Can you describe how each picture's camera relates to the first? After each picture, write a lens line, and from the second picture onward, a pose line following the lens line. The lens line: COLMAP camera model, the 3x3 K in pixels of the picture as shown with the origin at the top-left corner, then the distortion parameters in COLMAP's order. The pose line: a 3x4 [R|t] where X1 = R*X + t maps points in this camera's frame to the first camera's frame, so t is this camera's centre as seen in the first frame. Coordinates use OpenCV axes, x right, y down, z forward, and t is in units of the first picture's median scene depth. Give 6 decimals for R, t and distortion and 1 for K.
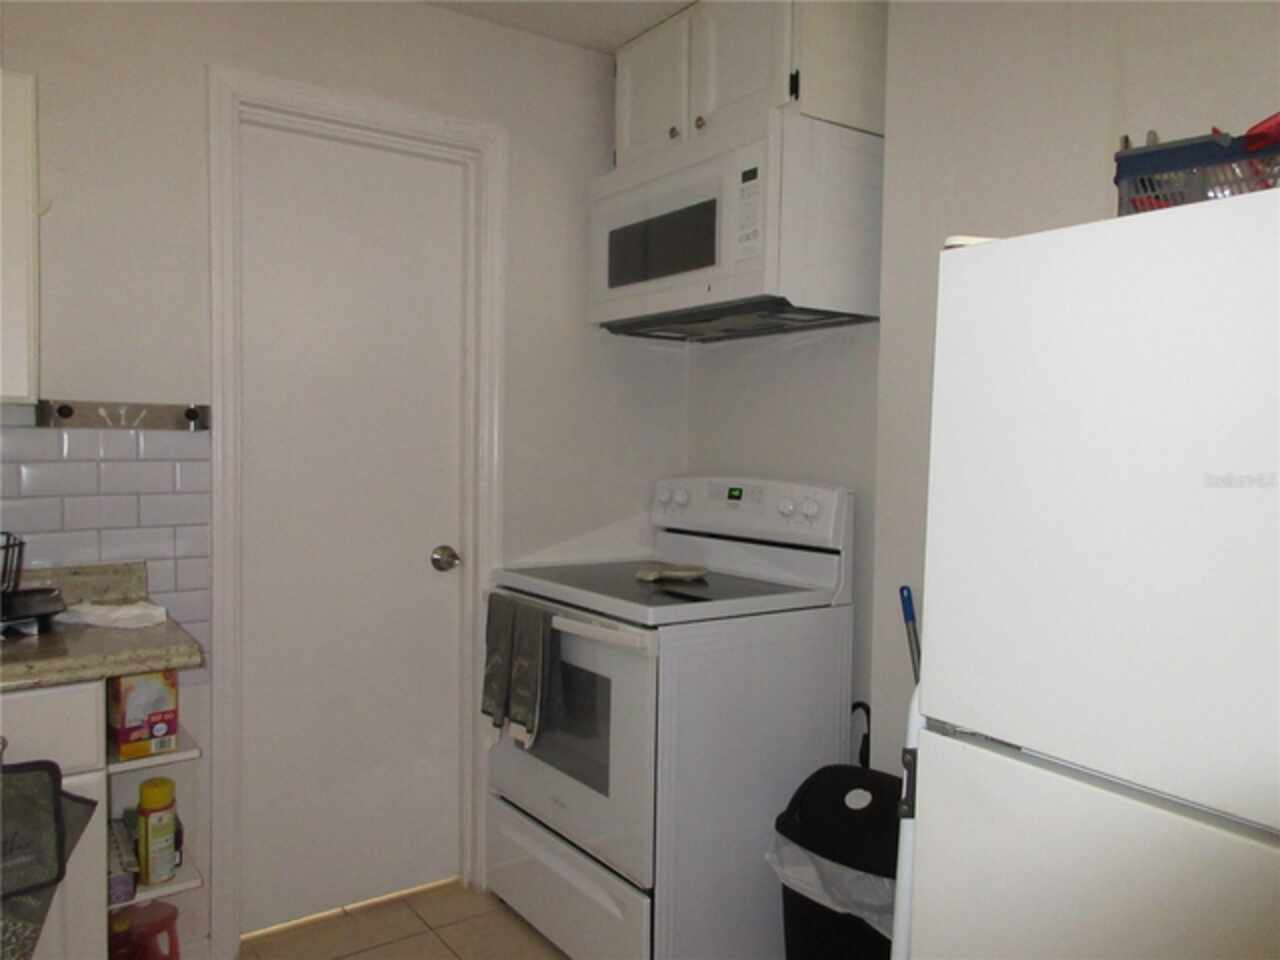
lens RADIAL K [[956.1, 0, 638.2], [0, 956.1, 482.9], [0, 0, 1]] dist [0.015142, -0.000210]
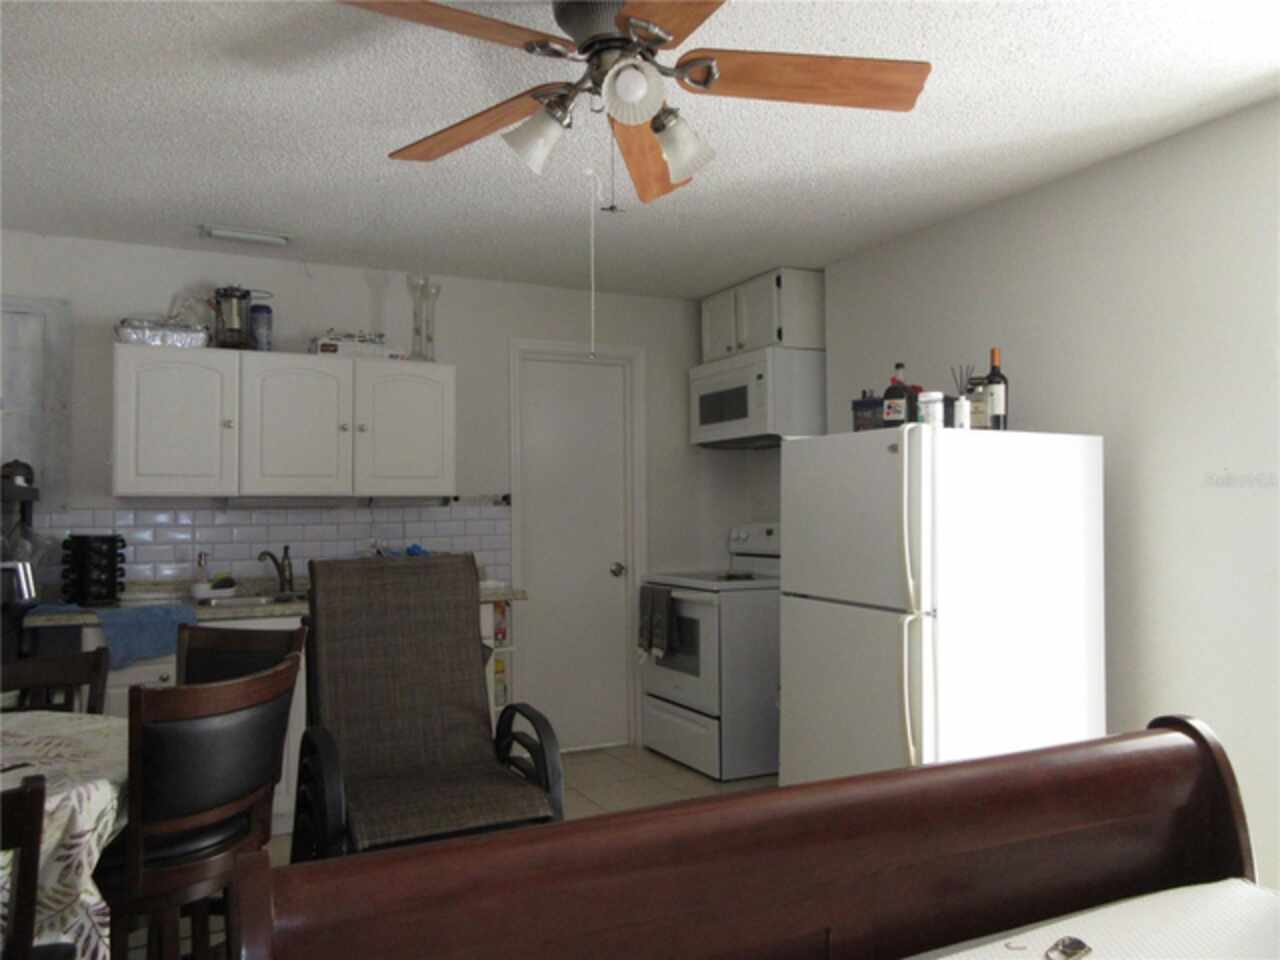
lens RADIAL K [[956.1, 0, 633.7], [0, 956.1, 480.8], [0, 0, 1]] dist [0.015142, -0.000210]
pose [[0.986978, -0.030872, -0.157862, 0.147676], [0.019021, 0.996923, -0.076040, 0.051972], [0.159724, 0.072047, 0.984529, -0.958425]]
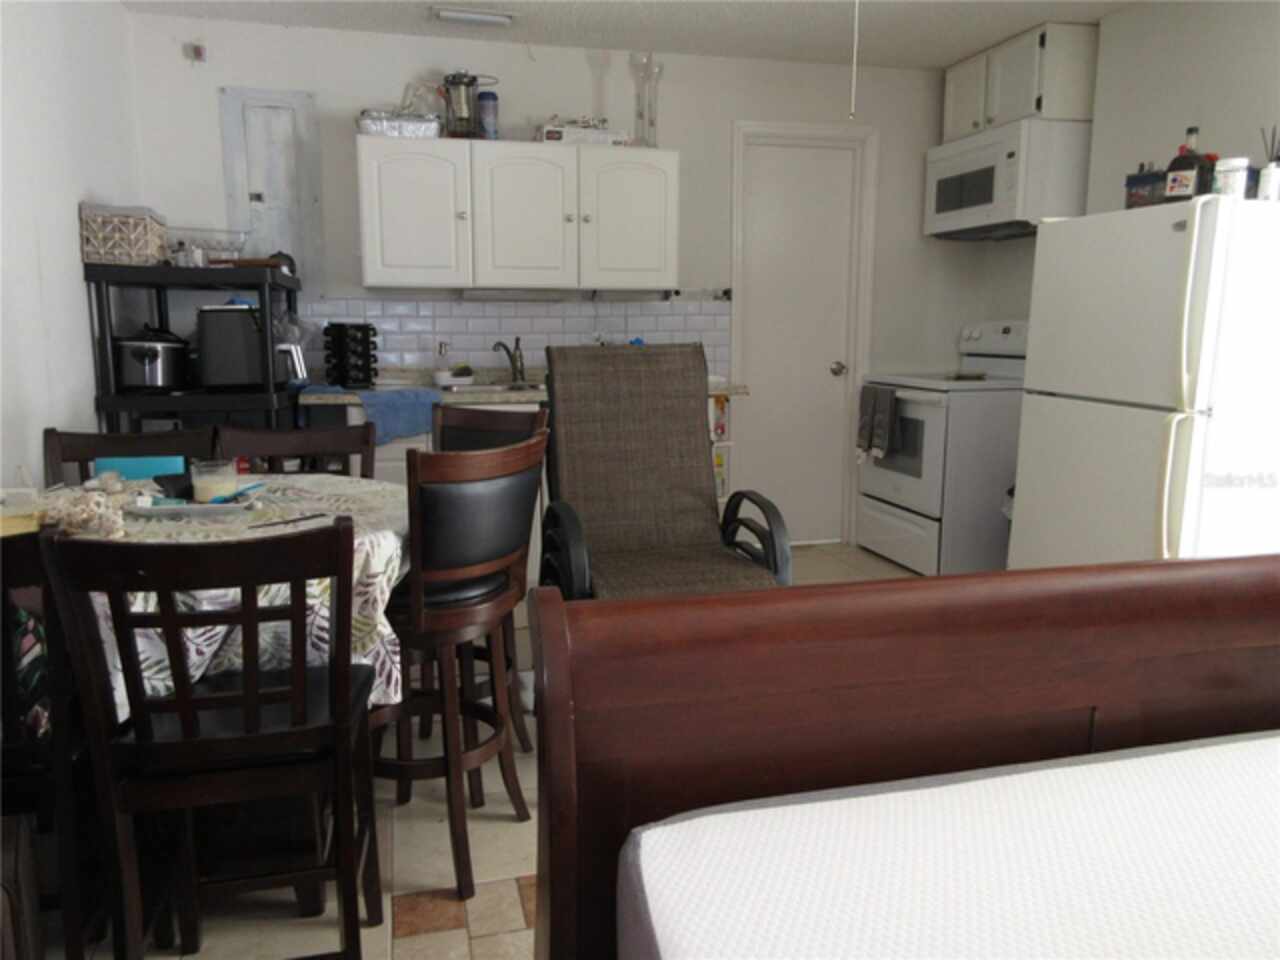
lens RADIAL K [[956.1, 0, 638.1], [0, 956.1, 475.9], [0, 0, 1]] dist [0.015142, -0.000210]
pose [[0.933902, 0.039969, -0.355287, 0.112681], [0.001897, 0.993164, 0.116716, 0.074243], [0.357523, -0.109675, 0.927442, -0.958169]]
